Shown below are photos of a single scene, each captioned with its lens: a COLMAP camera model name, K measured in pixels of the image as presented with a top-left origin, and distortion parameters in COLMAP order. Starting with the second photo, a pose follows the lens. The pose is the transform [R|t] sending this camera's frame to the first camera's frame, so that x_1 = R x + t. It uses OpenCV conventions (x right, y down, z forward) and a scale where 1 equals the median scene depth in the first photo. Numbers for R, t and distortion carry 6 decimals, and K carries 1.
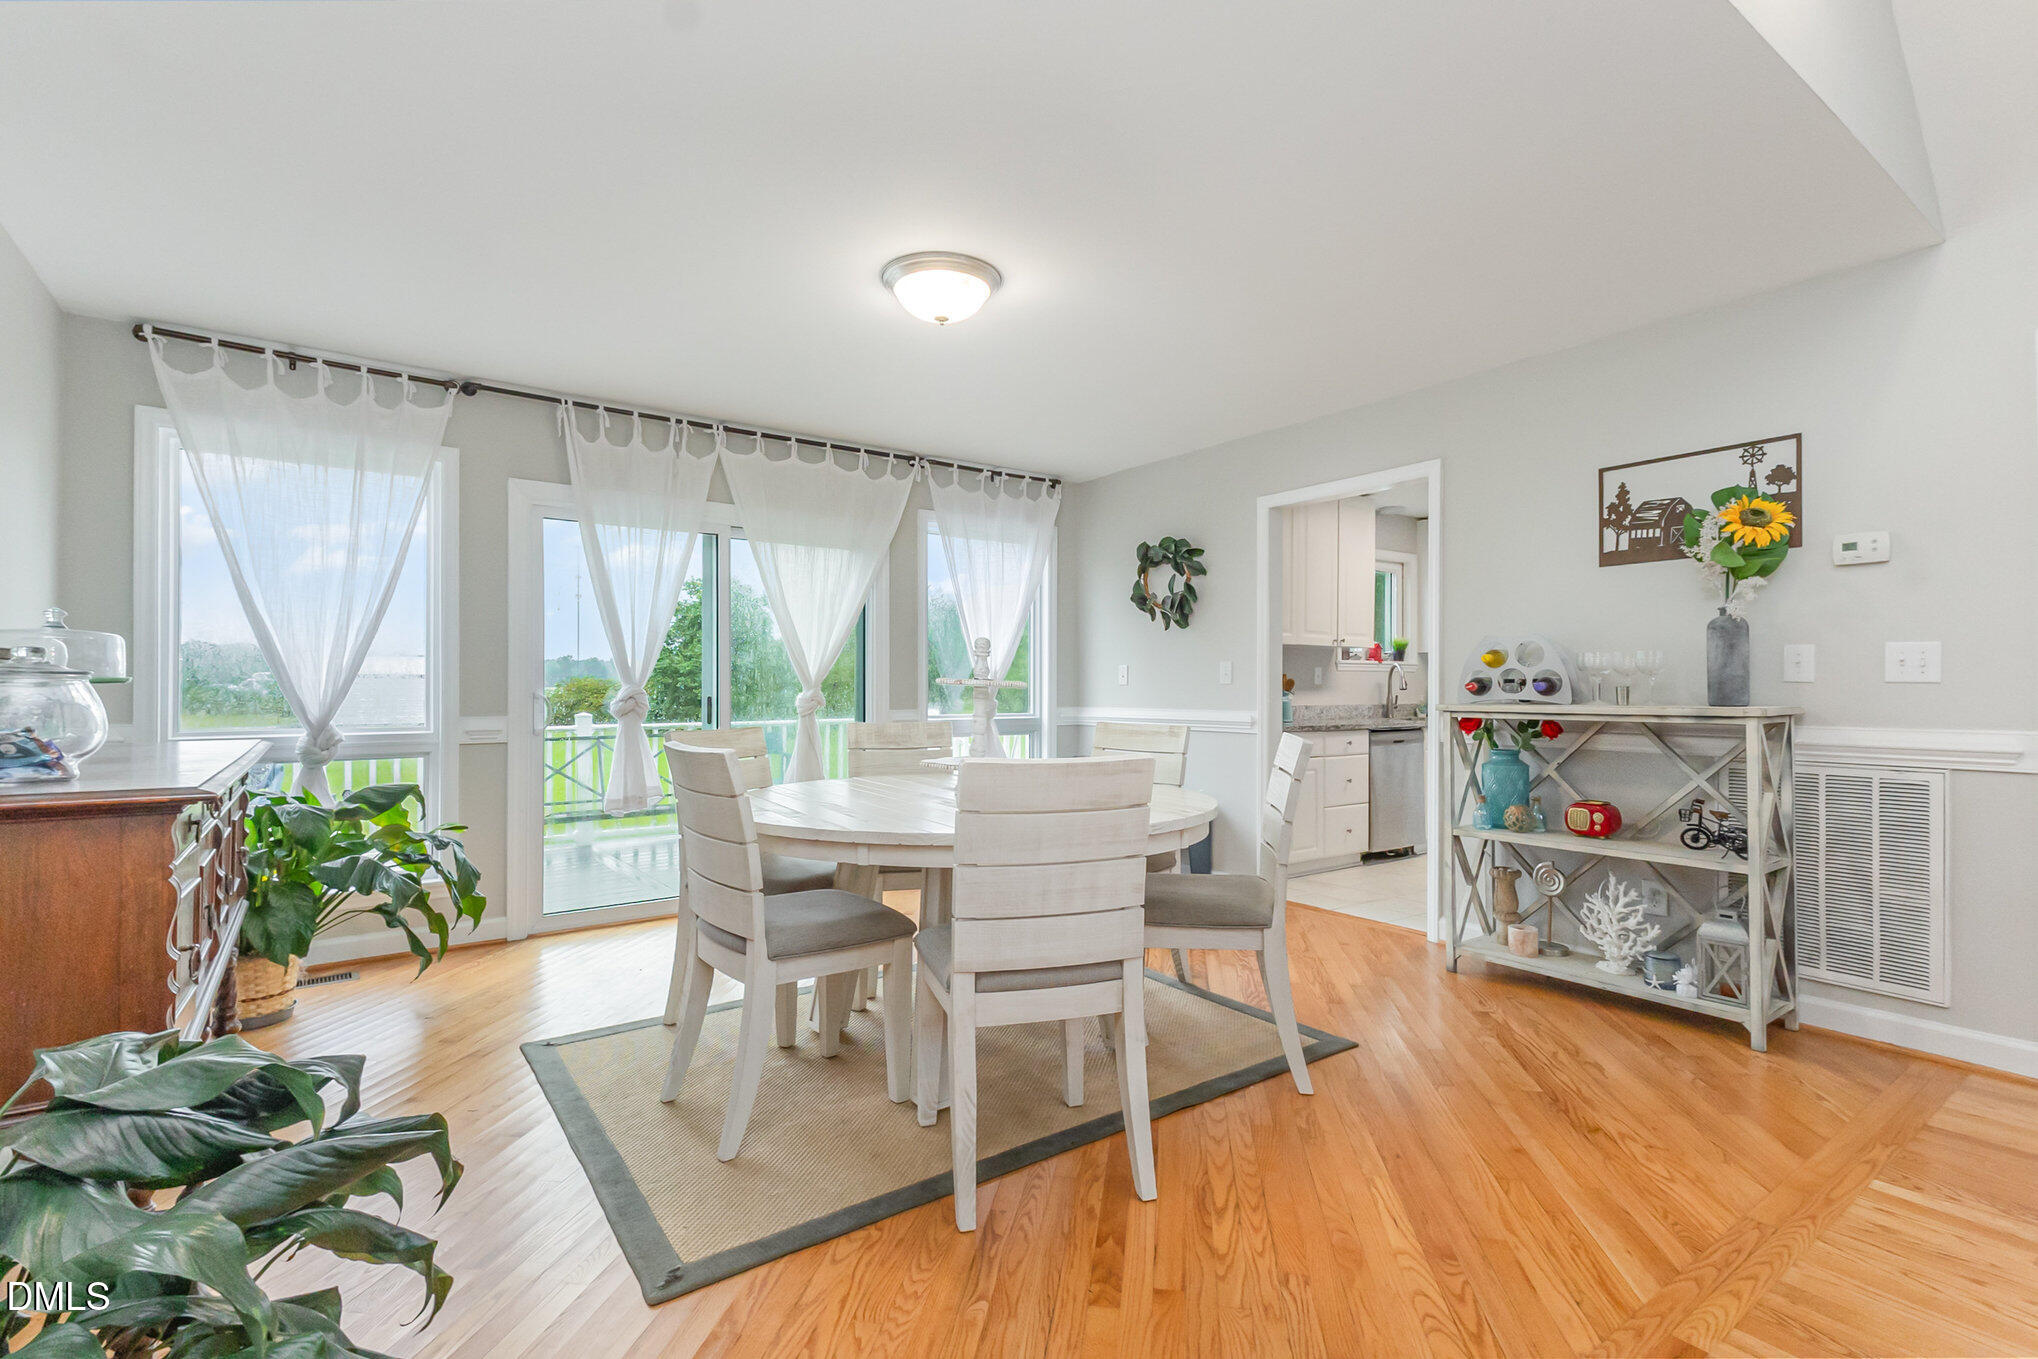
lens RADIAL K [[933.3, 0, 1019.0], [0, 933.3, 679.5], [0, 0, 1]] dist [0.016591, -0.000644]
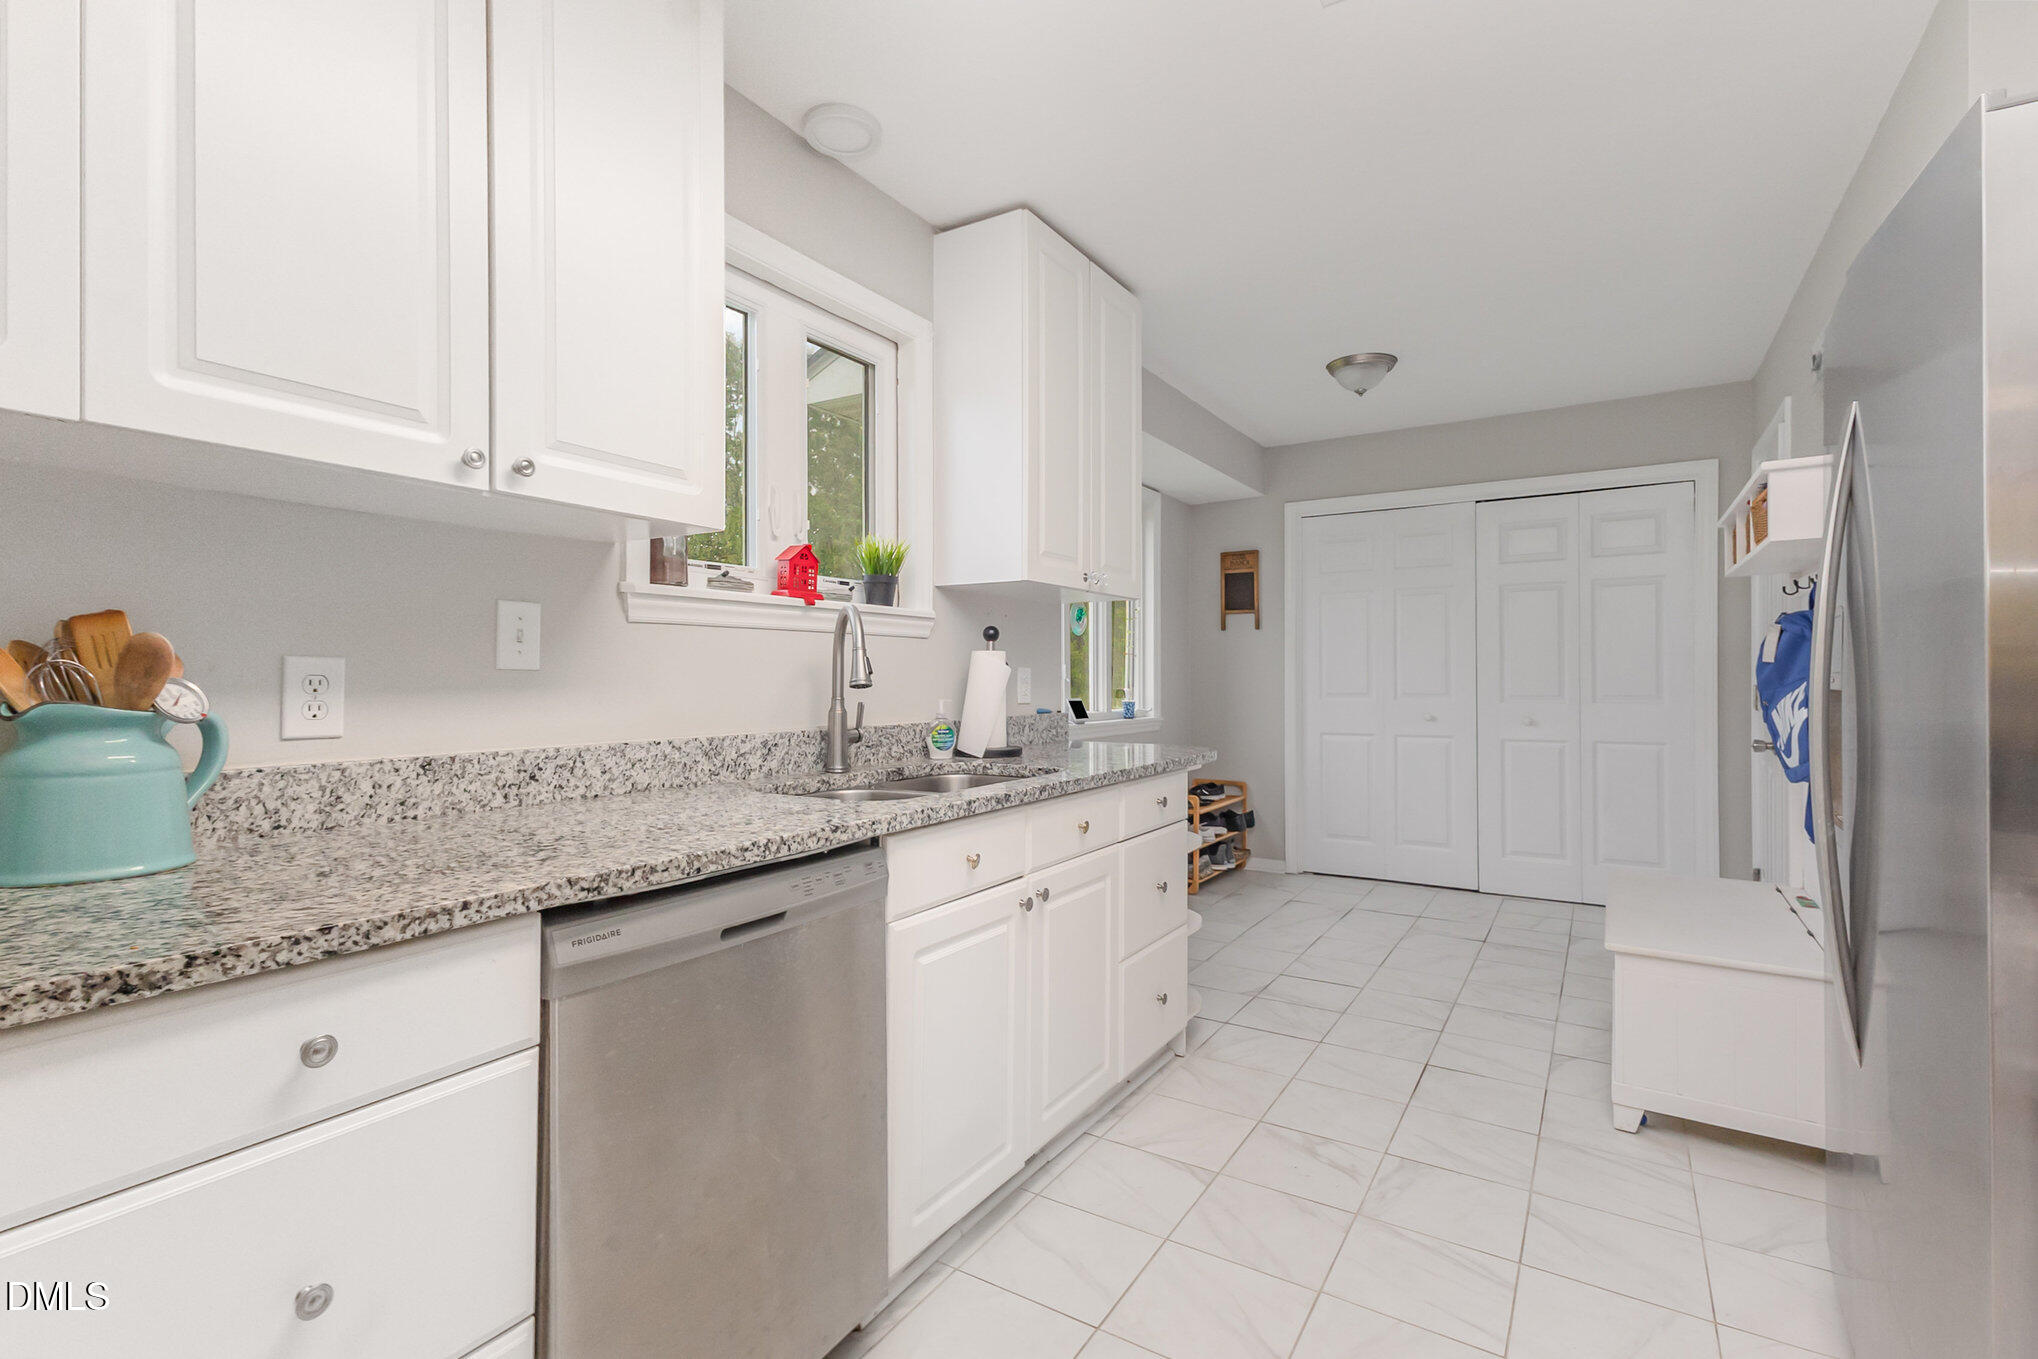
lens RADIAL K [[933.3, 0, 1019.0], [0, 933.3, 679.5], [0, 0, 1]] dist [0.016591, -0.000644]
pose [[0.928076, -0.003956, 0.372370, 0.333279], [0.000900, 0.999964, 0.008379, 0.006135], [-0.372390, -0.007441, 0.928047, 0.676316]]
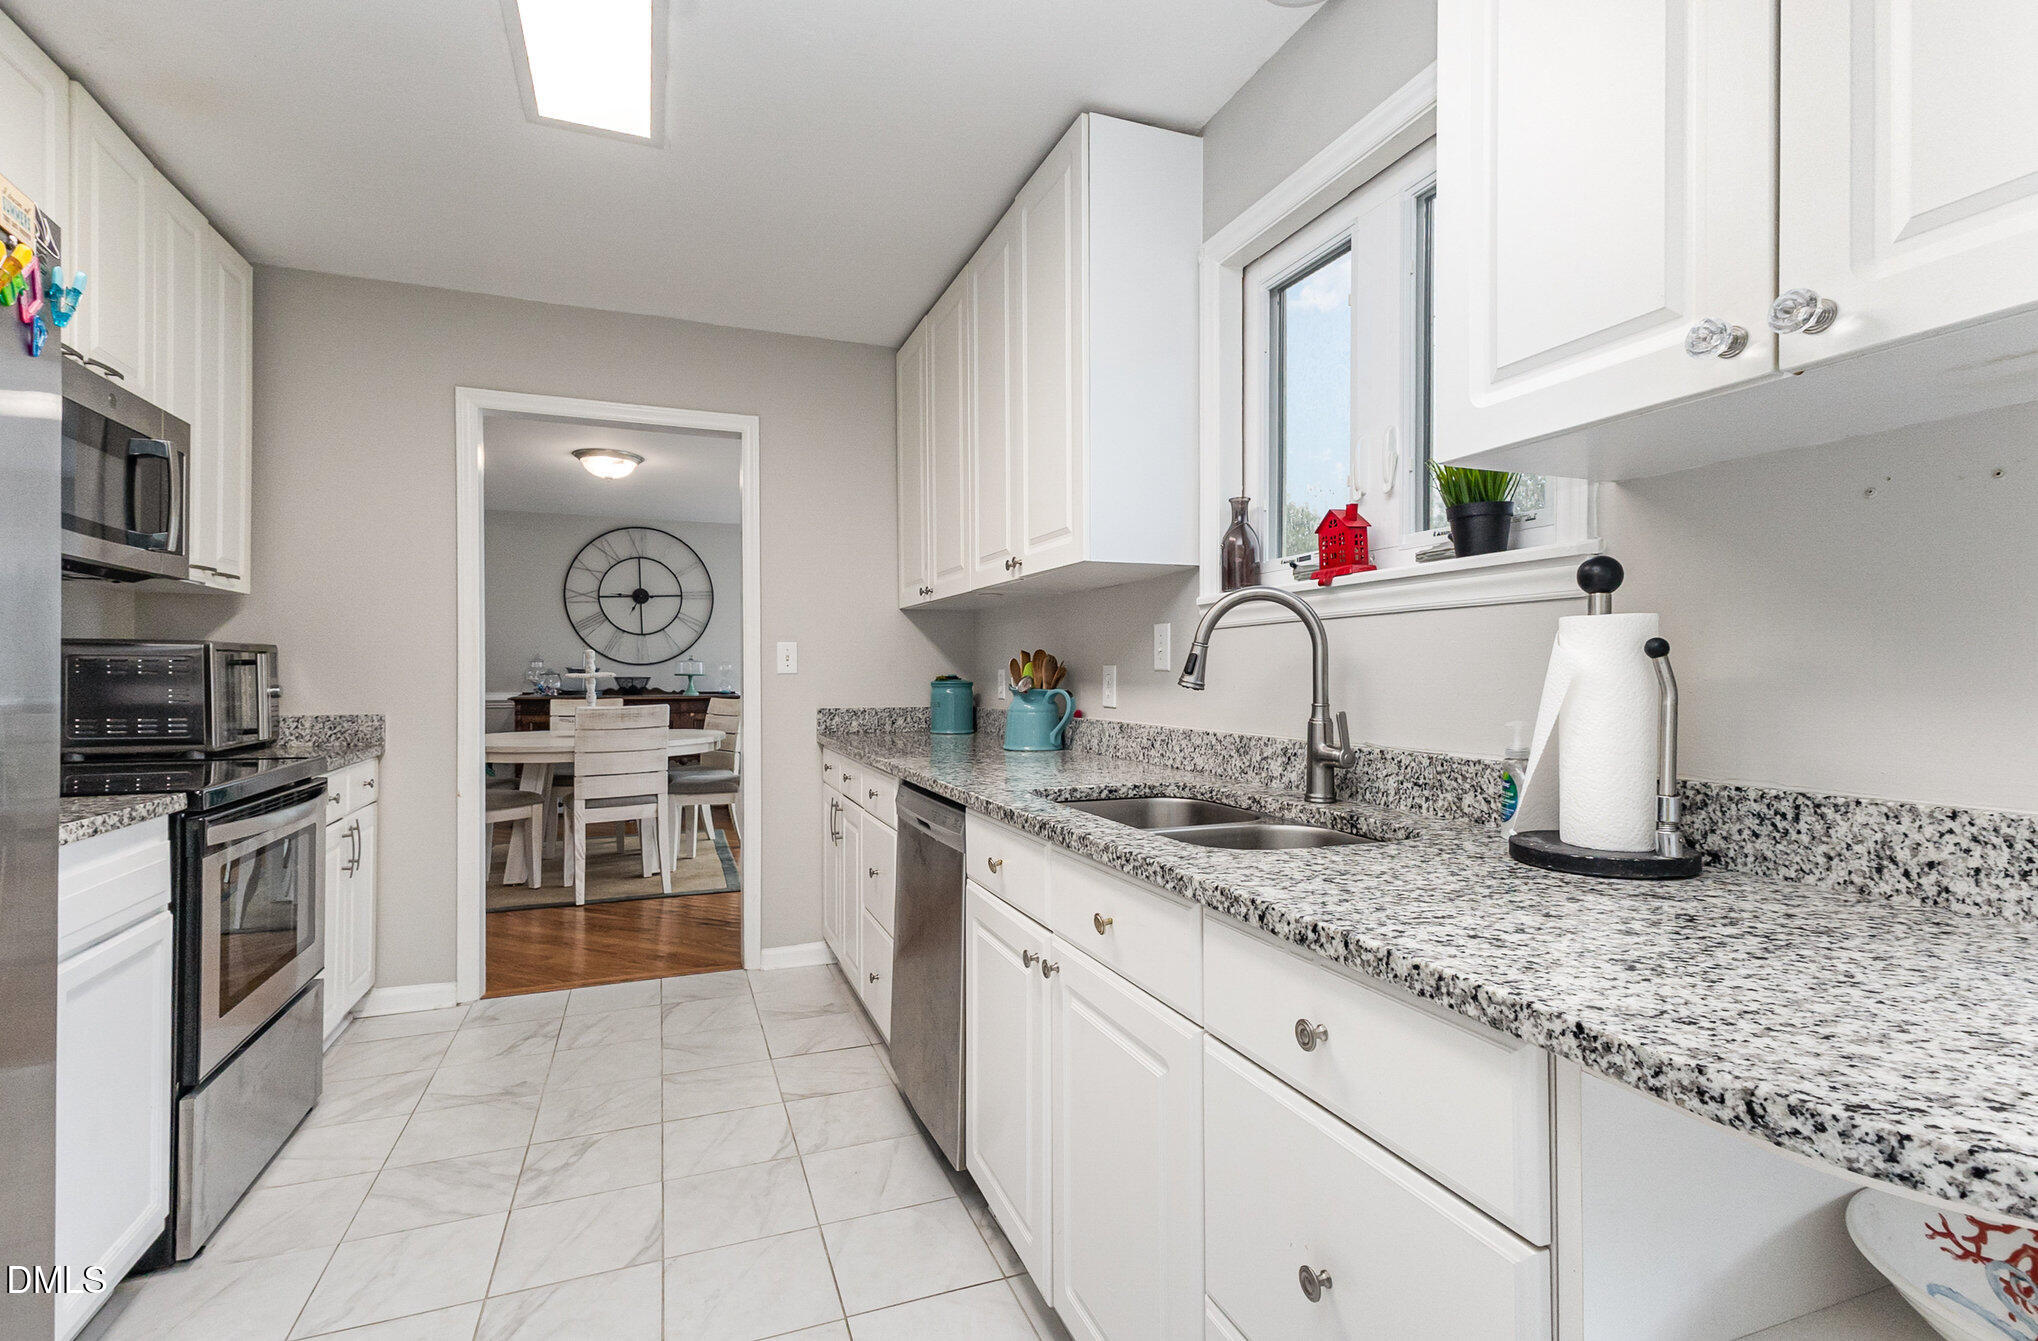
lens RADIAL K [[917.6, 0, 1019.0], [0, 917.6, 670.5], [0, 0, 1]] dist [0.004047, -0.000535]
pose [[-0.251334, -0.005061, -0.967887, 0.648877], [0.006299, 0.999957, -0.006865, 0.007486], [0.967880, -0.007823, -0.251291, 0.983560]]
